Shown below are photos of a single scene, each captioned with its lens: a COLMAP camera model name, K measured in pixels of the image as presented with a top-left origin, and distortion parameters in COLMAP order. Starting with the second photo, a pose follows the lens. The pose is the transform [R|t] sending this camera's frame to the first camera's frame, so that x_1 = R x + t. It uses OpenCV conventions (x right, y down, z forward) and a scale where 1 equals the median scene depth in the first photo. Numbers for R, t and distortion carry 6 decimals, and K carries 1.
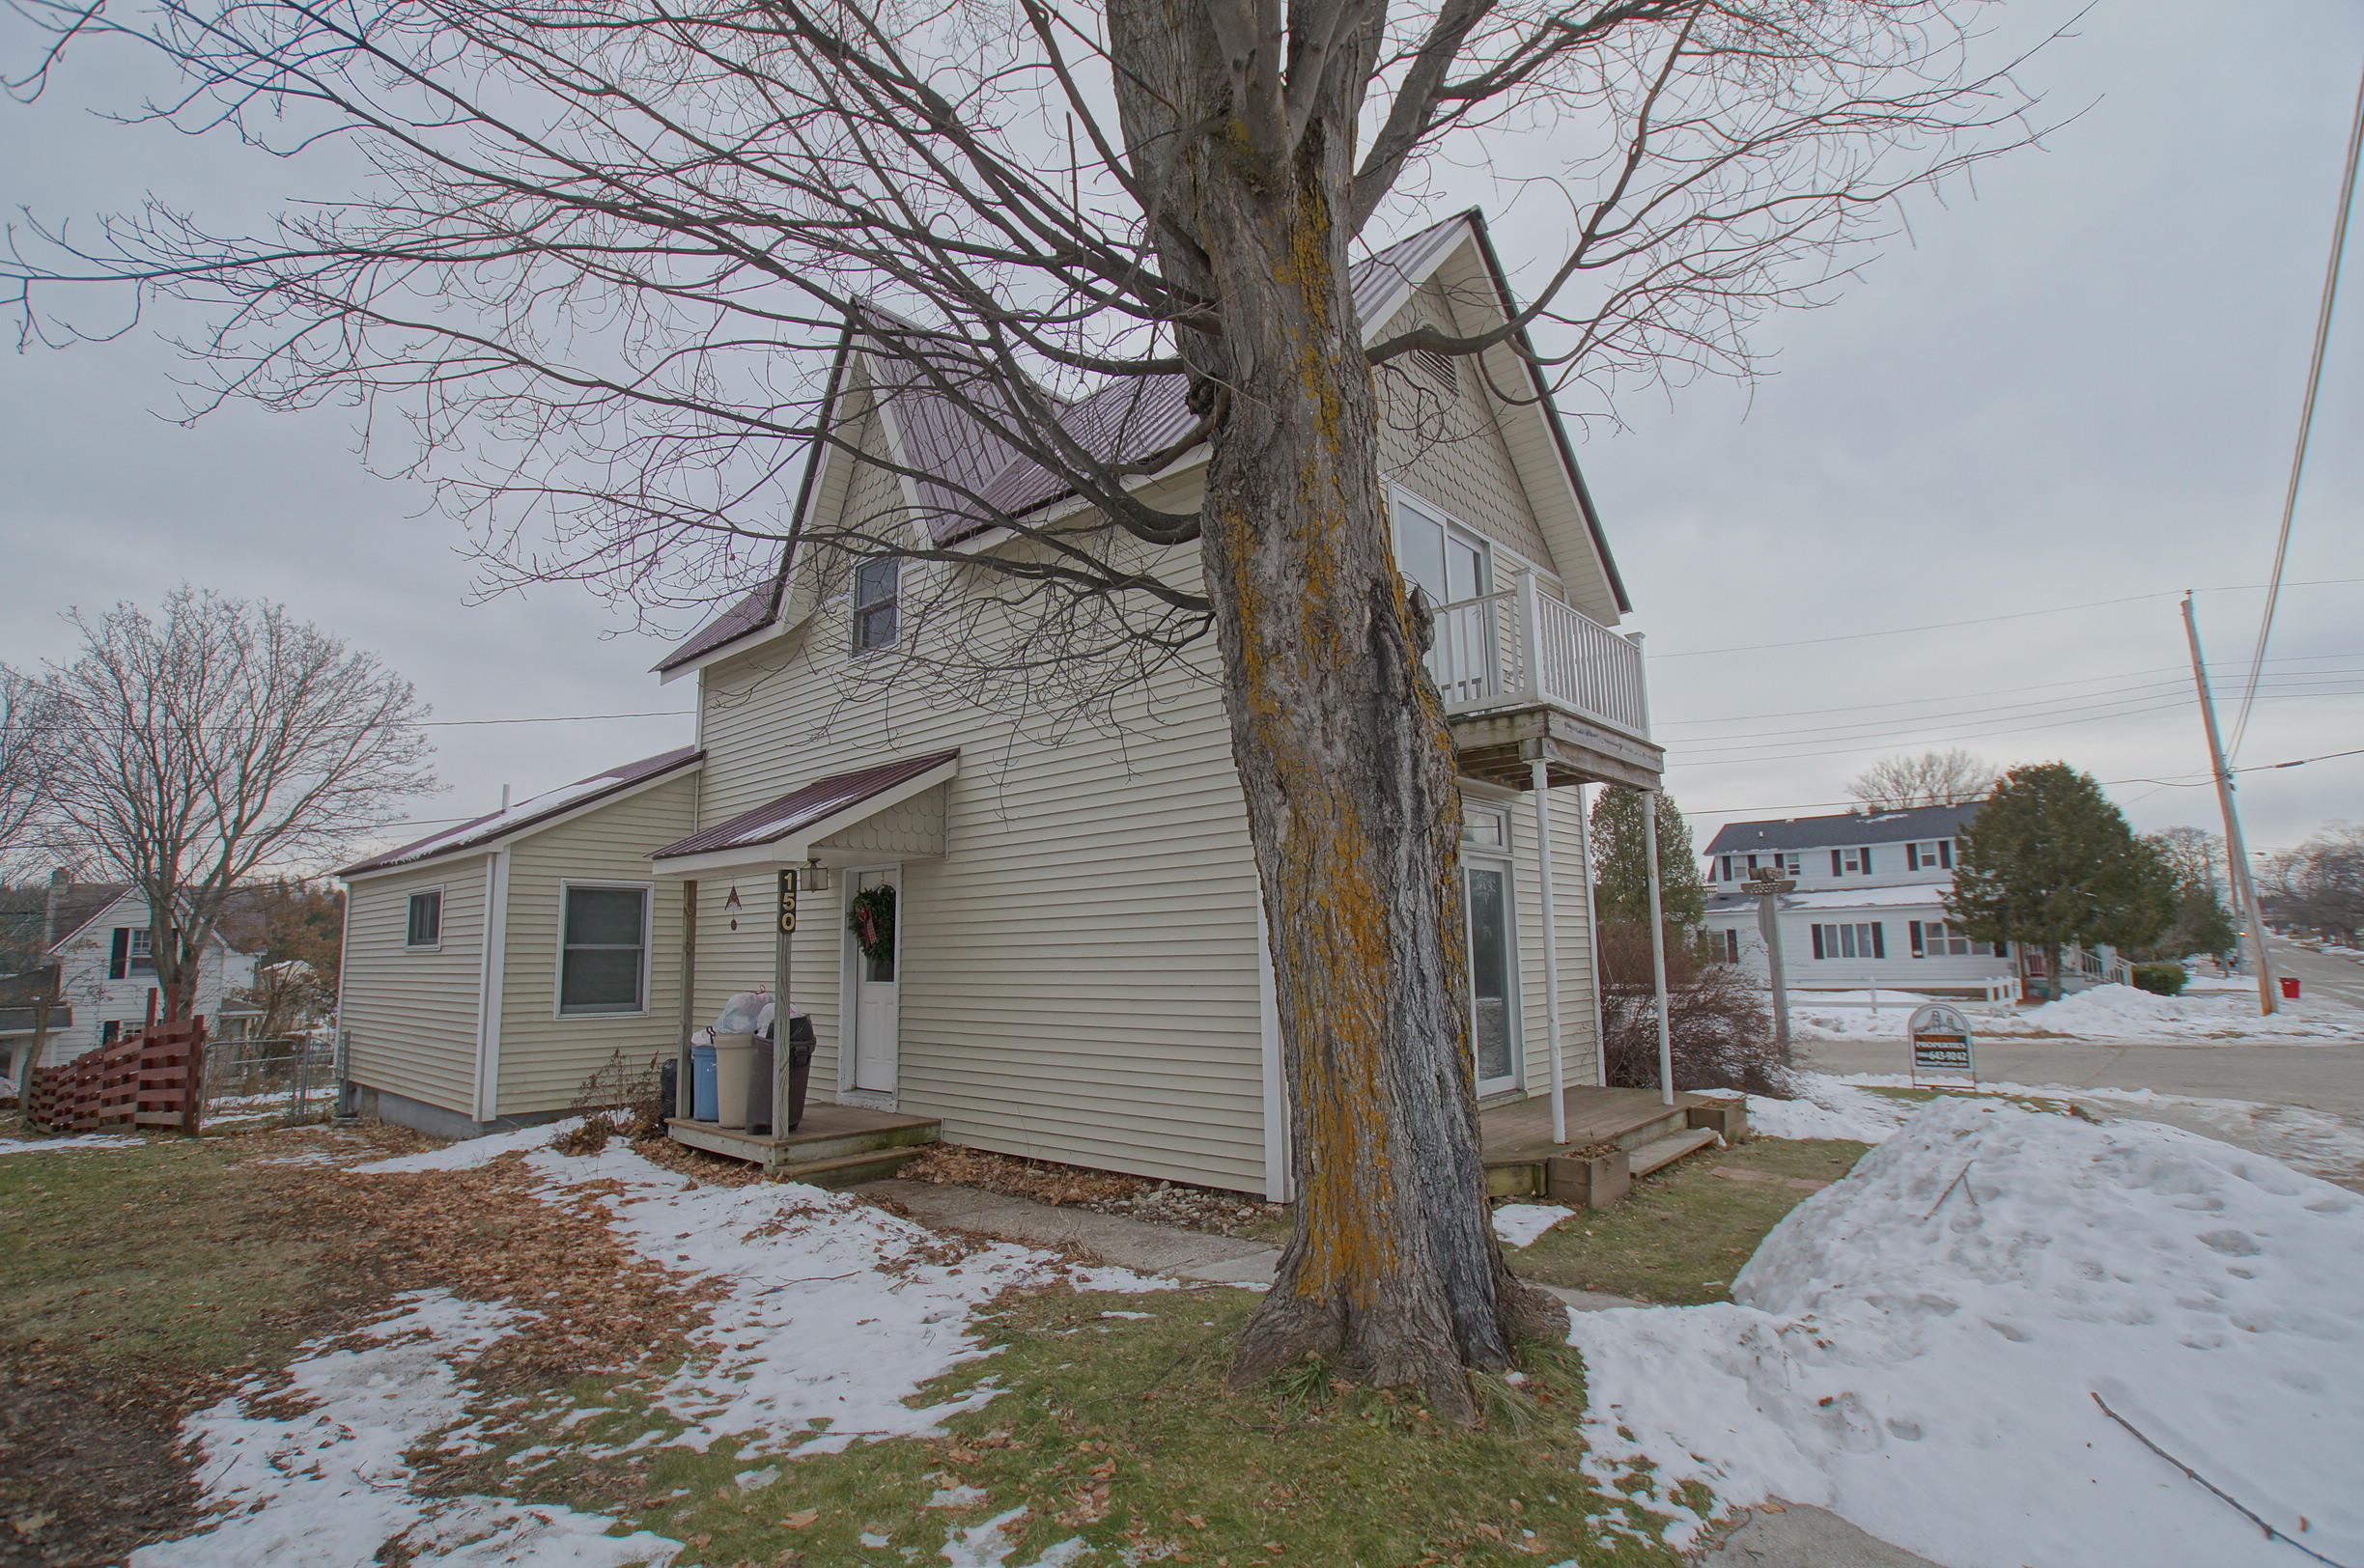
lens RADIAL K [[1128.4, 0, 1172.4], [0, 1128.4, 781.7], [0, 0, 1]] dist [-0.055535, 0.021215]
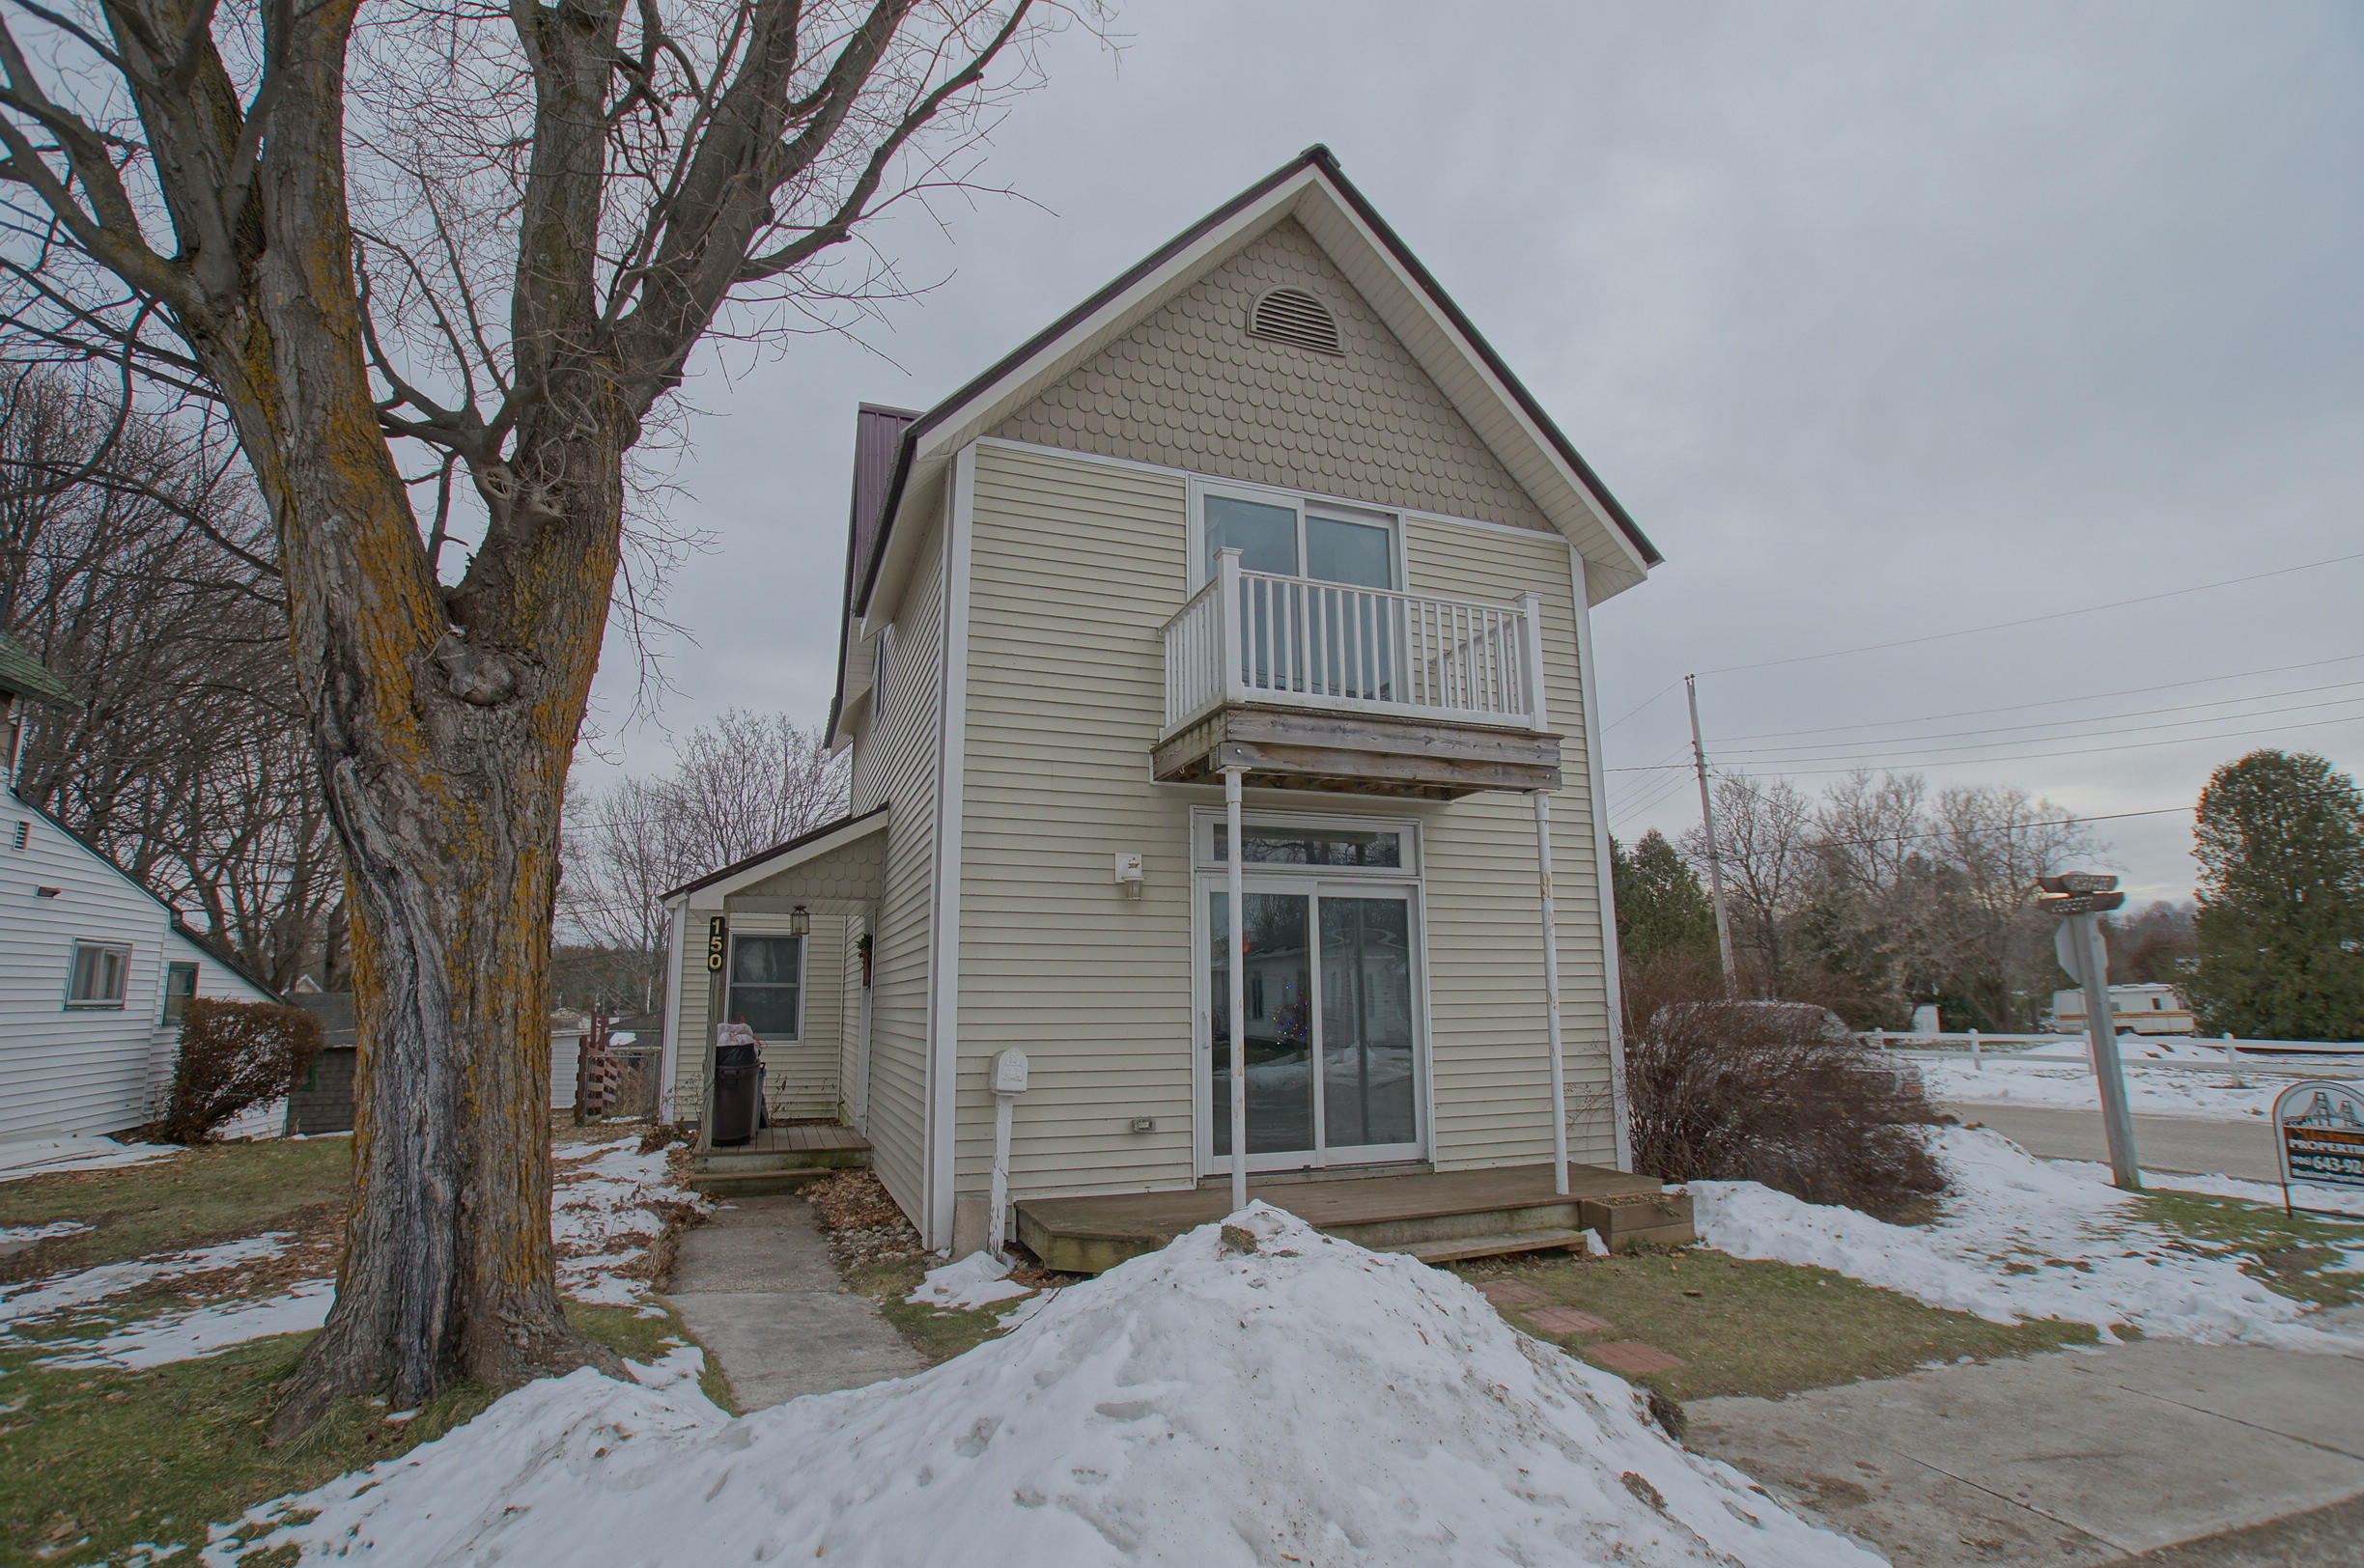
lens RADIAL K [[1128.4, 0, 1168.0], [0, 1128.4, 787.6], [0, 0, 1]] dist [-0.055535, 0.021215]
pose [[0.882849, -0.076704, -0.463350, 0.545813], [0.062754, 0.996992, -0.045475, 0.024795], [0.465445, 0.011070, 0.885008, 0.172278]]
